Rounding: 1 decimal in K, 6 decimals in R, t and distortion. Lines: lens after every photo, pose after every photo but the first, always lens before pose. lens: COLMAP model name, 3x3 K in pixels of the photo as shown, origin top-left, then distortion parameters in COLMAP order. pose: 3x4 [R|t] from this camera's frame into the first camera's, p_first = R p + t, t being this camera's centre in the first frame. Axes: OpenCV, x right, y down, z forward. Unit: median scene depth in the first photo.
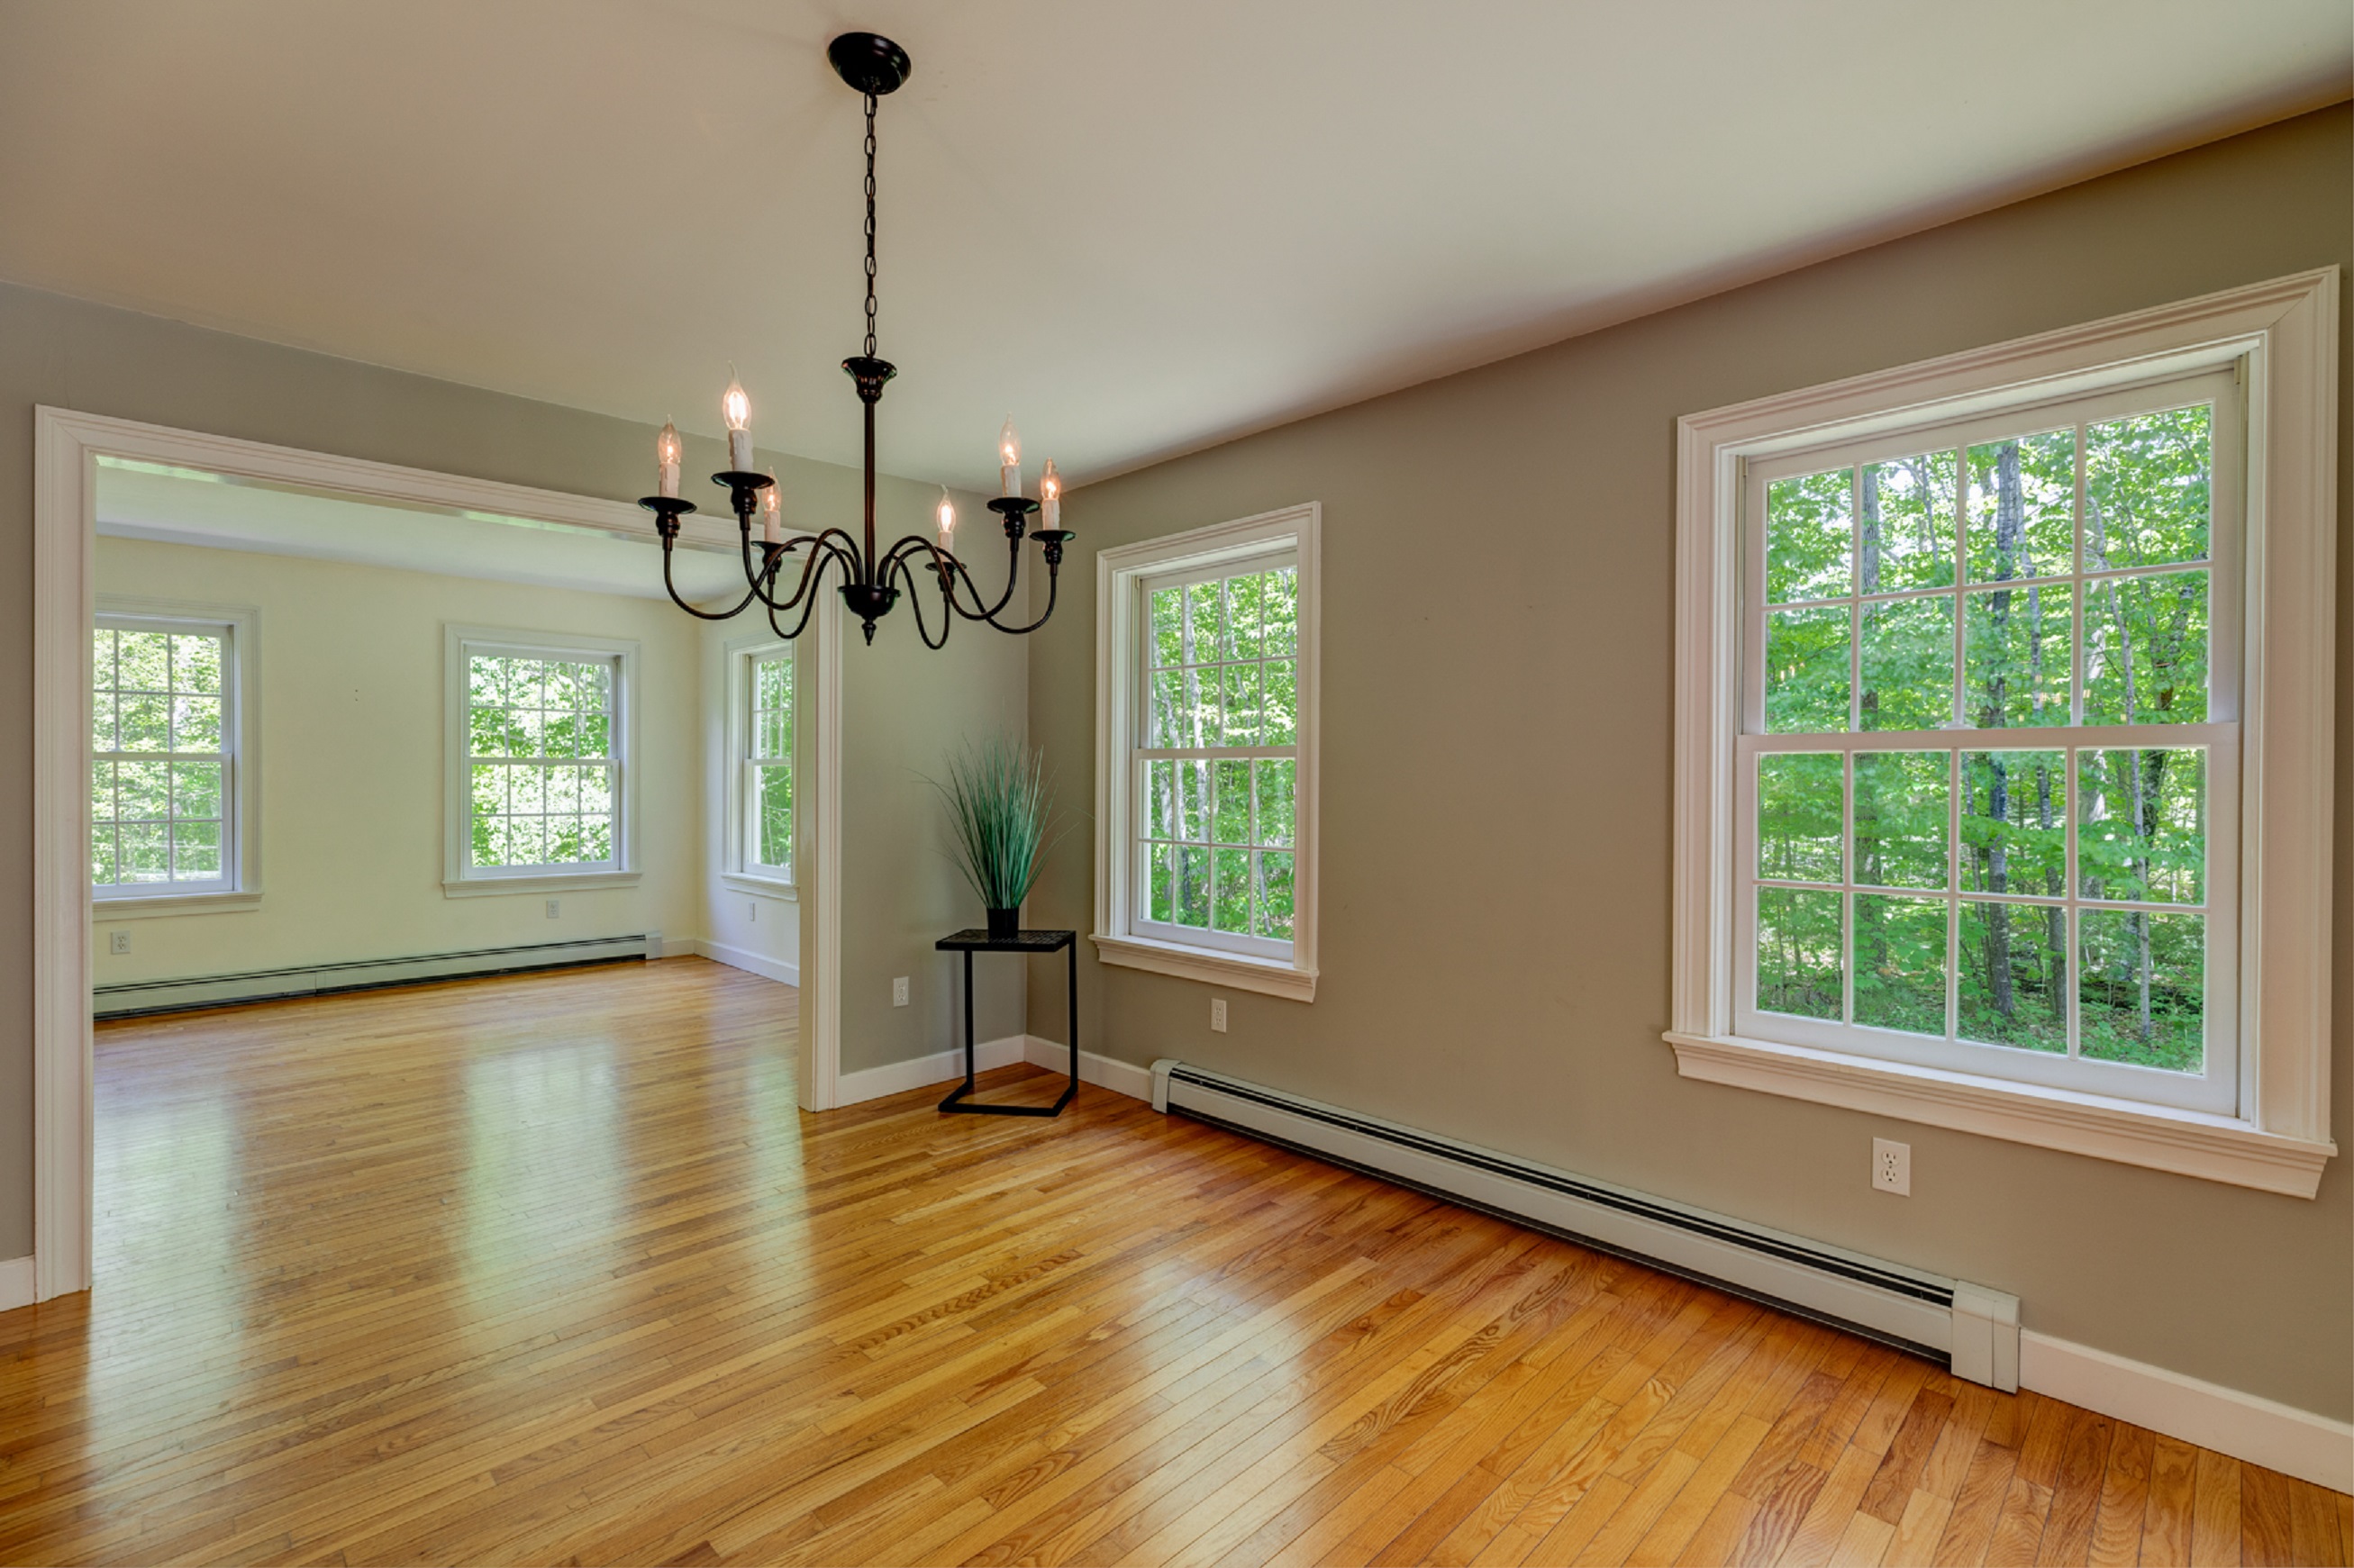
lens RADIAL K [[1049.2, 0, 1176.1], [0, 1049.2, 783.7], [0, 0, 1]] dist [0.003344, -0.000060]
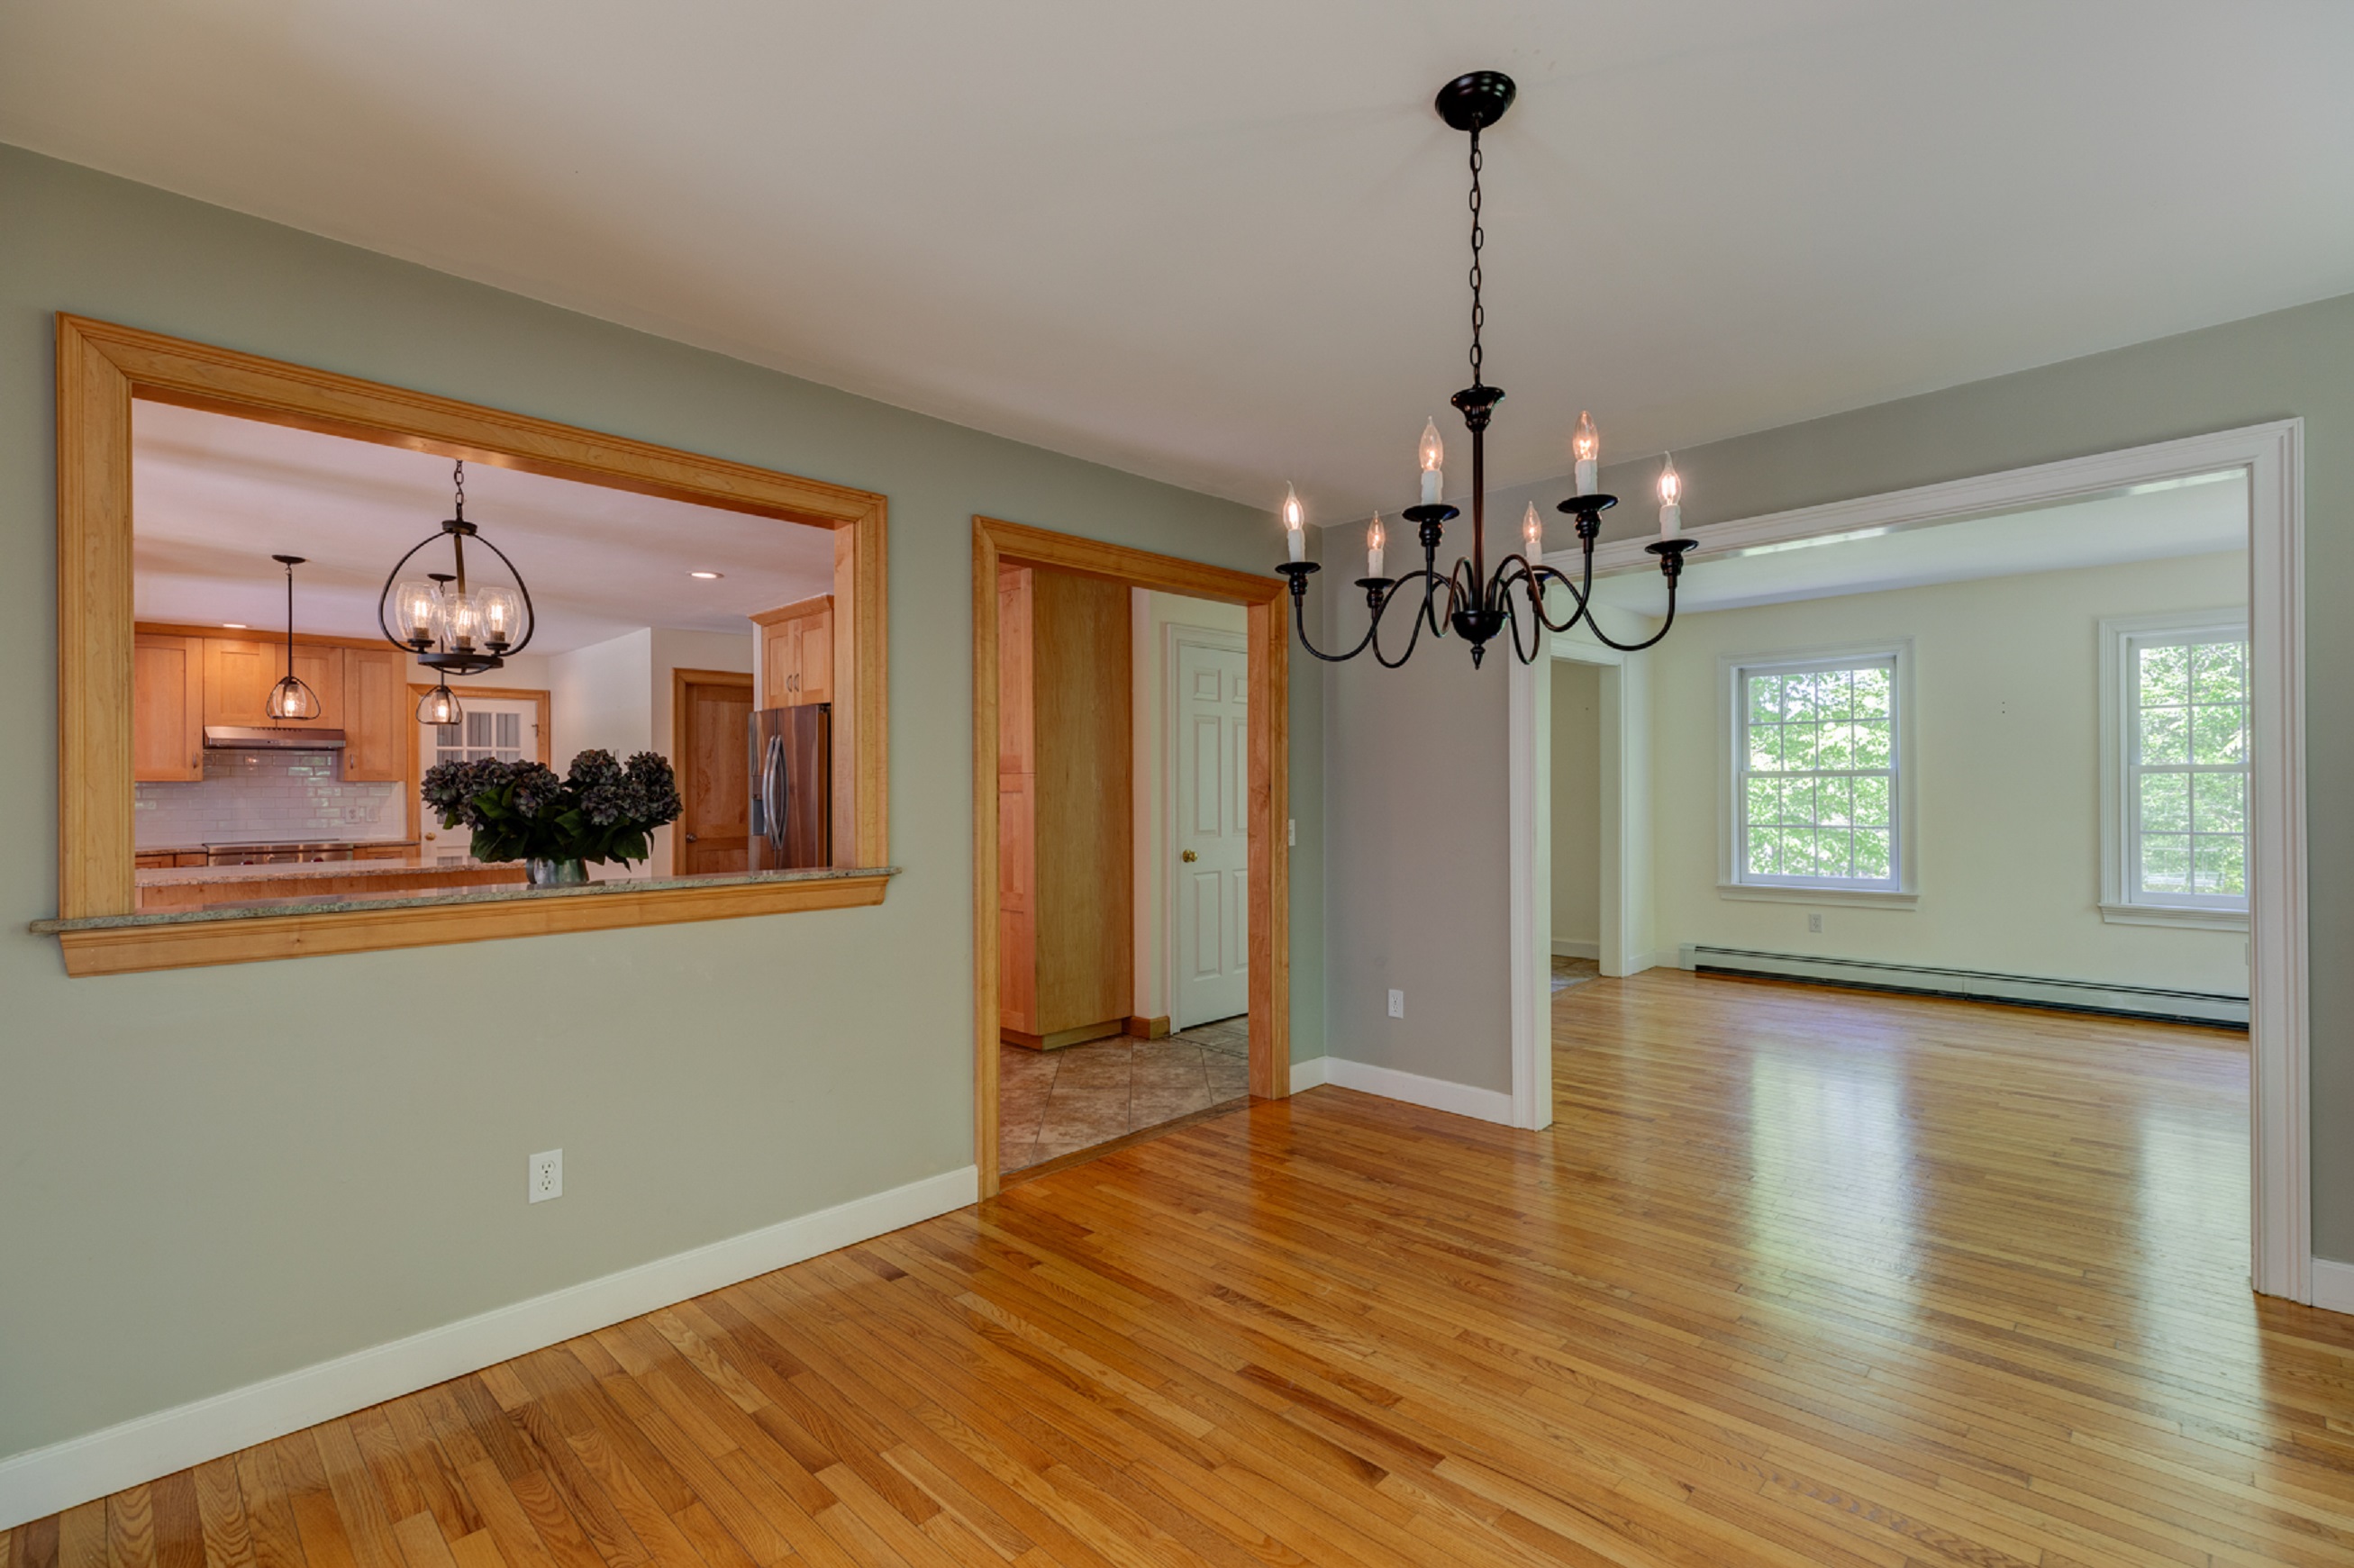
lens RADIAL K [[1049.2, 0, 1175.8], [0, 1049.2, 784.3], [0, 0, 1]] dist [0.003344, -0.000060]
pose [[0.017640, -0.009186, -0.999802, 0.309429], [0.002054, 0.999956, -0.009151, -0.004908], [0.999842, -0.001893, 0.017658, 0.296369]]
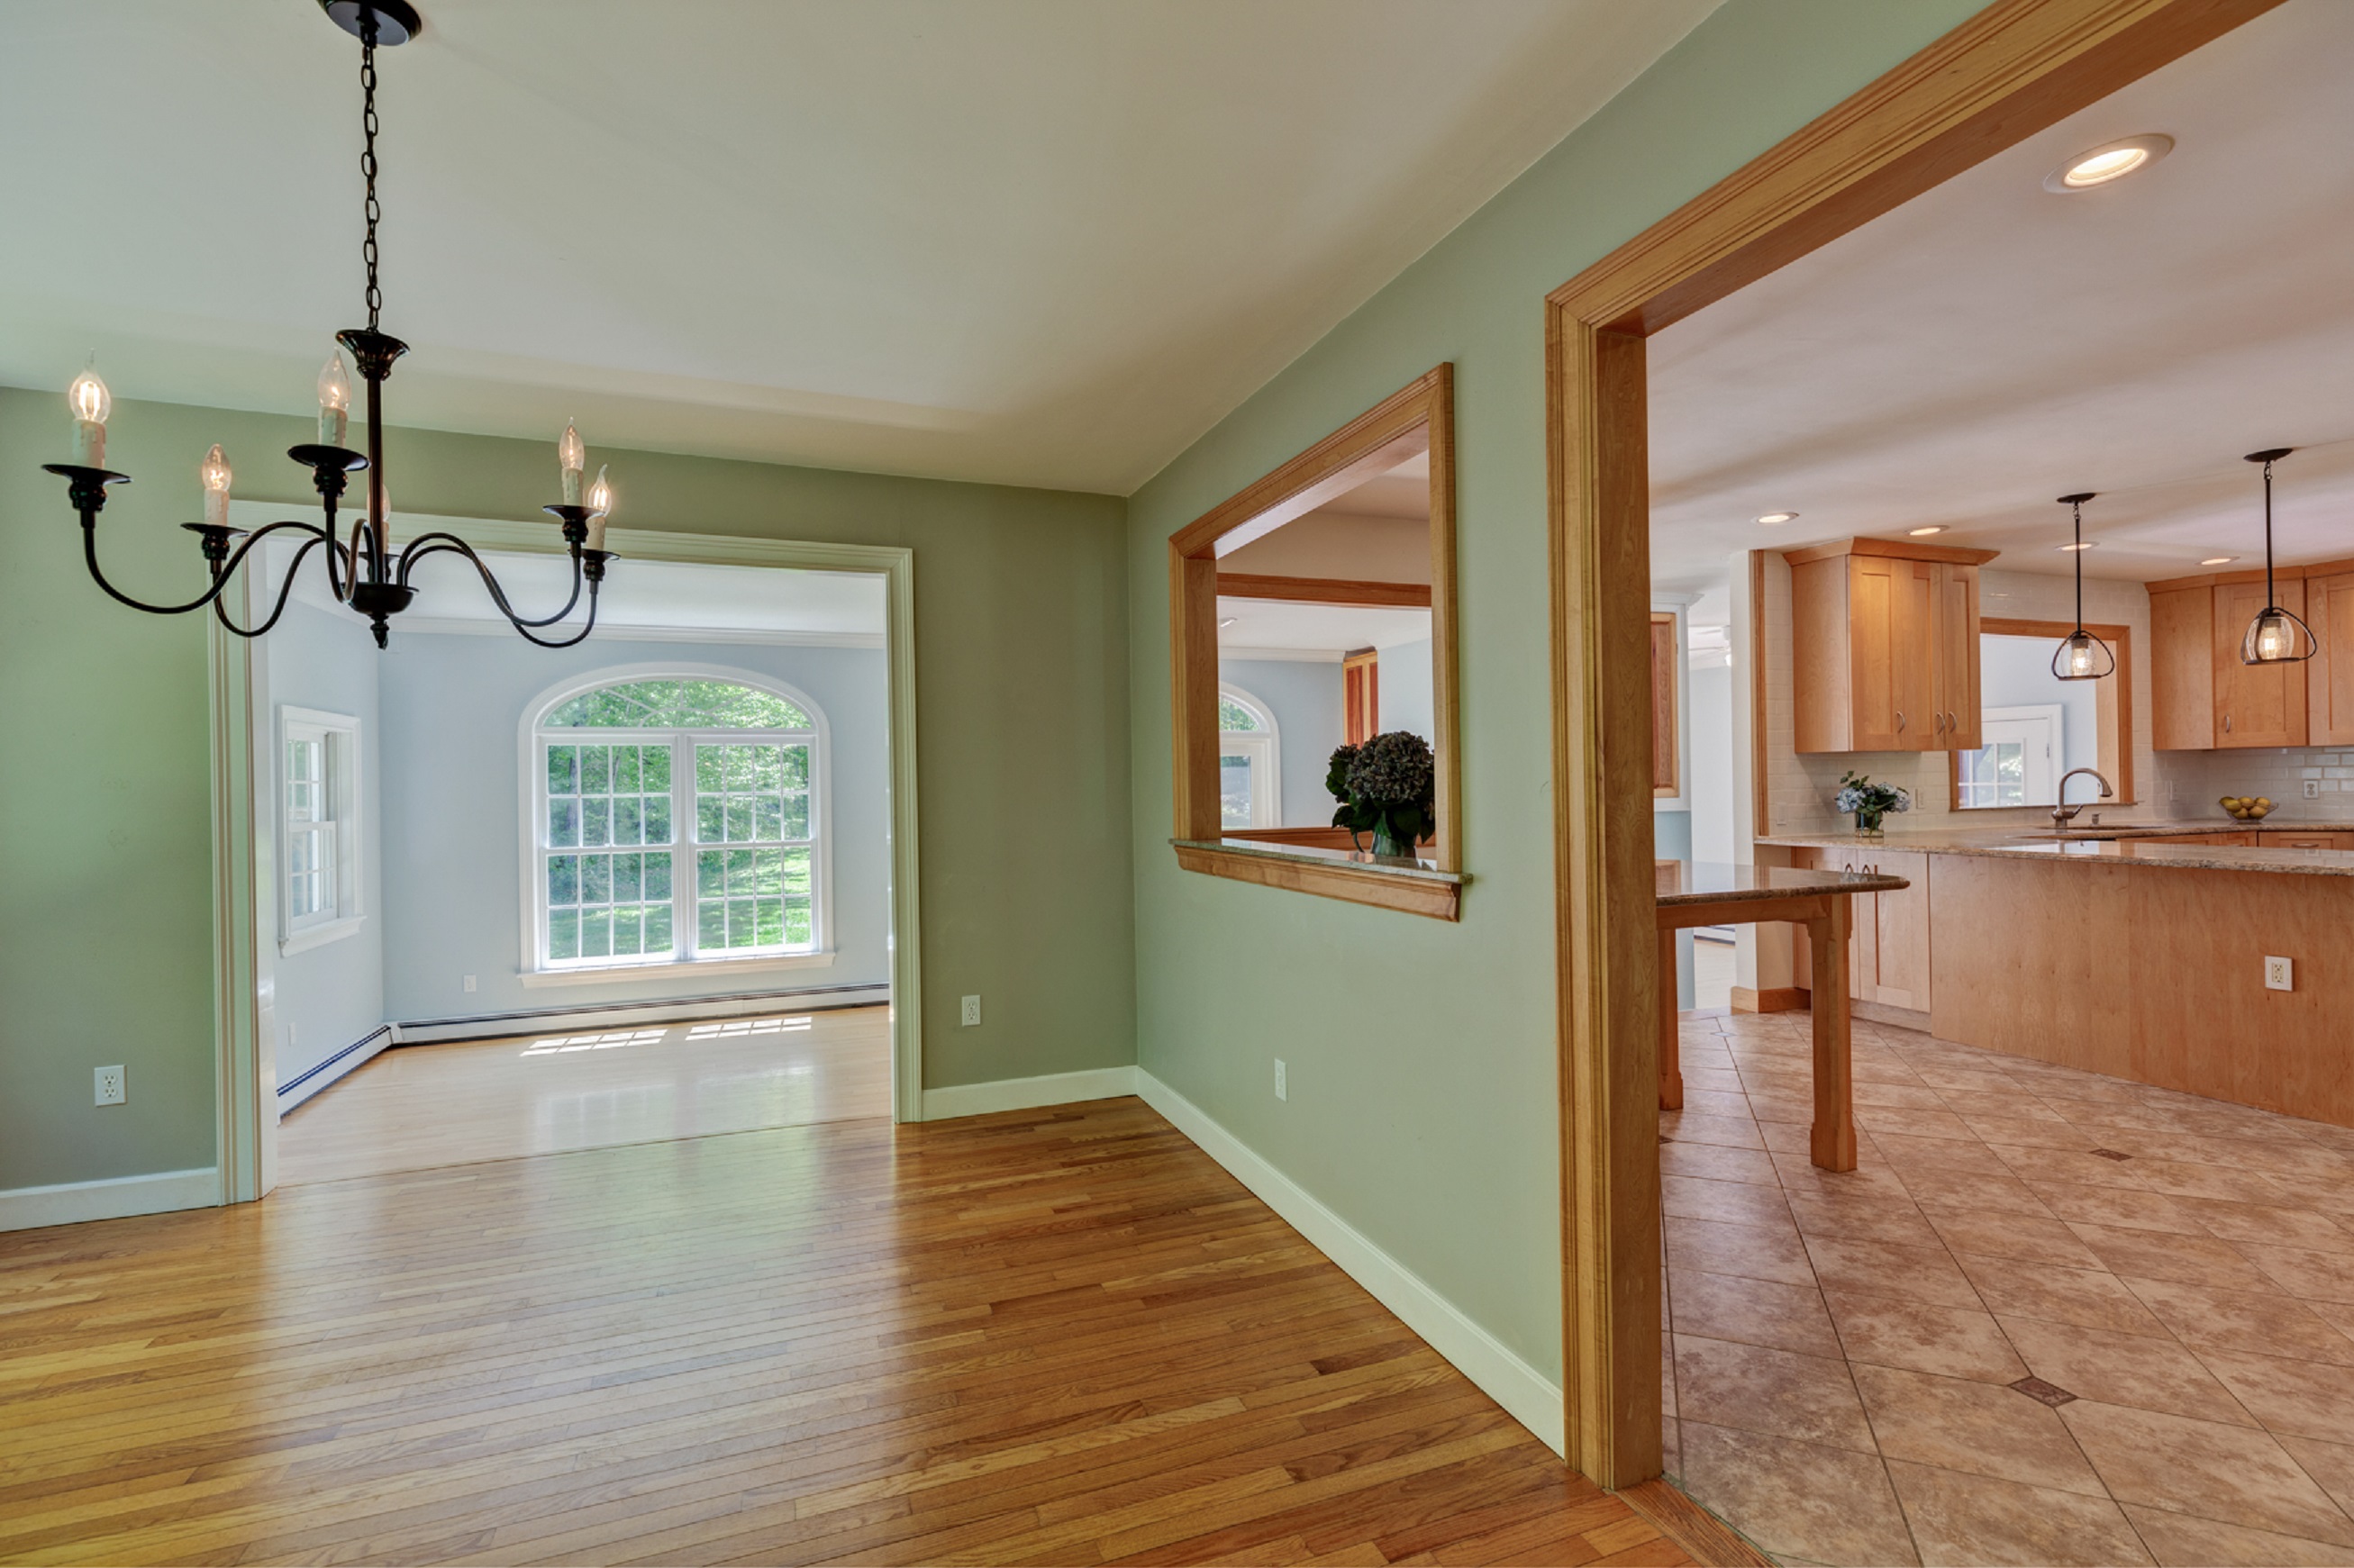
lens RADIAL K [[1049.2, 0, 1177.5], [0, 1049.2, 781.9], [0, 0, 1]] dist [0.003344, -0.000060]
pose [[-0.916008, 0.011327, 0.401000, -0.555593], [0.013614, 0.999903, 0.002855, -0.003916], [-0.400929, 0.008074, -0.916074, 0.671925]]
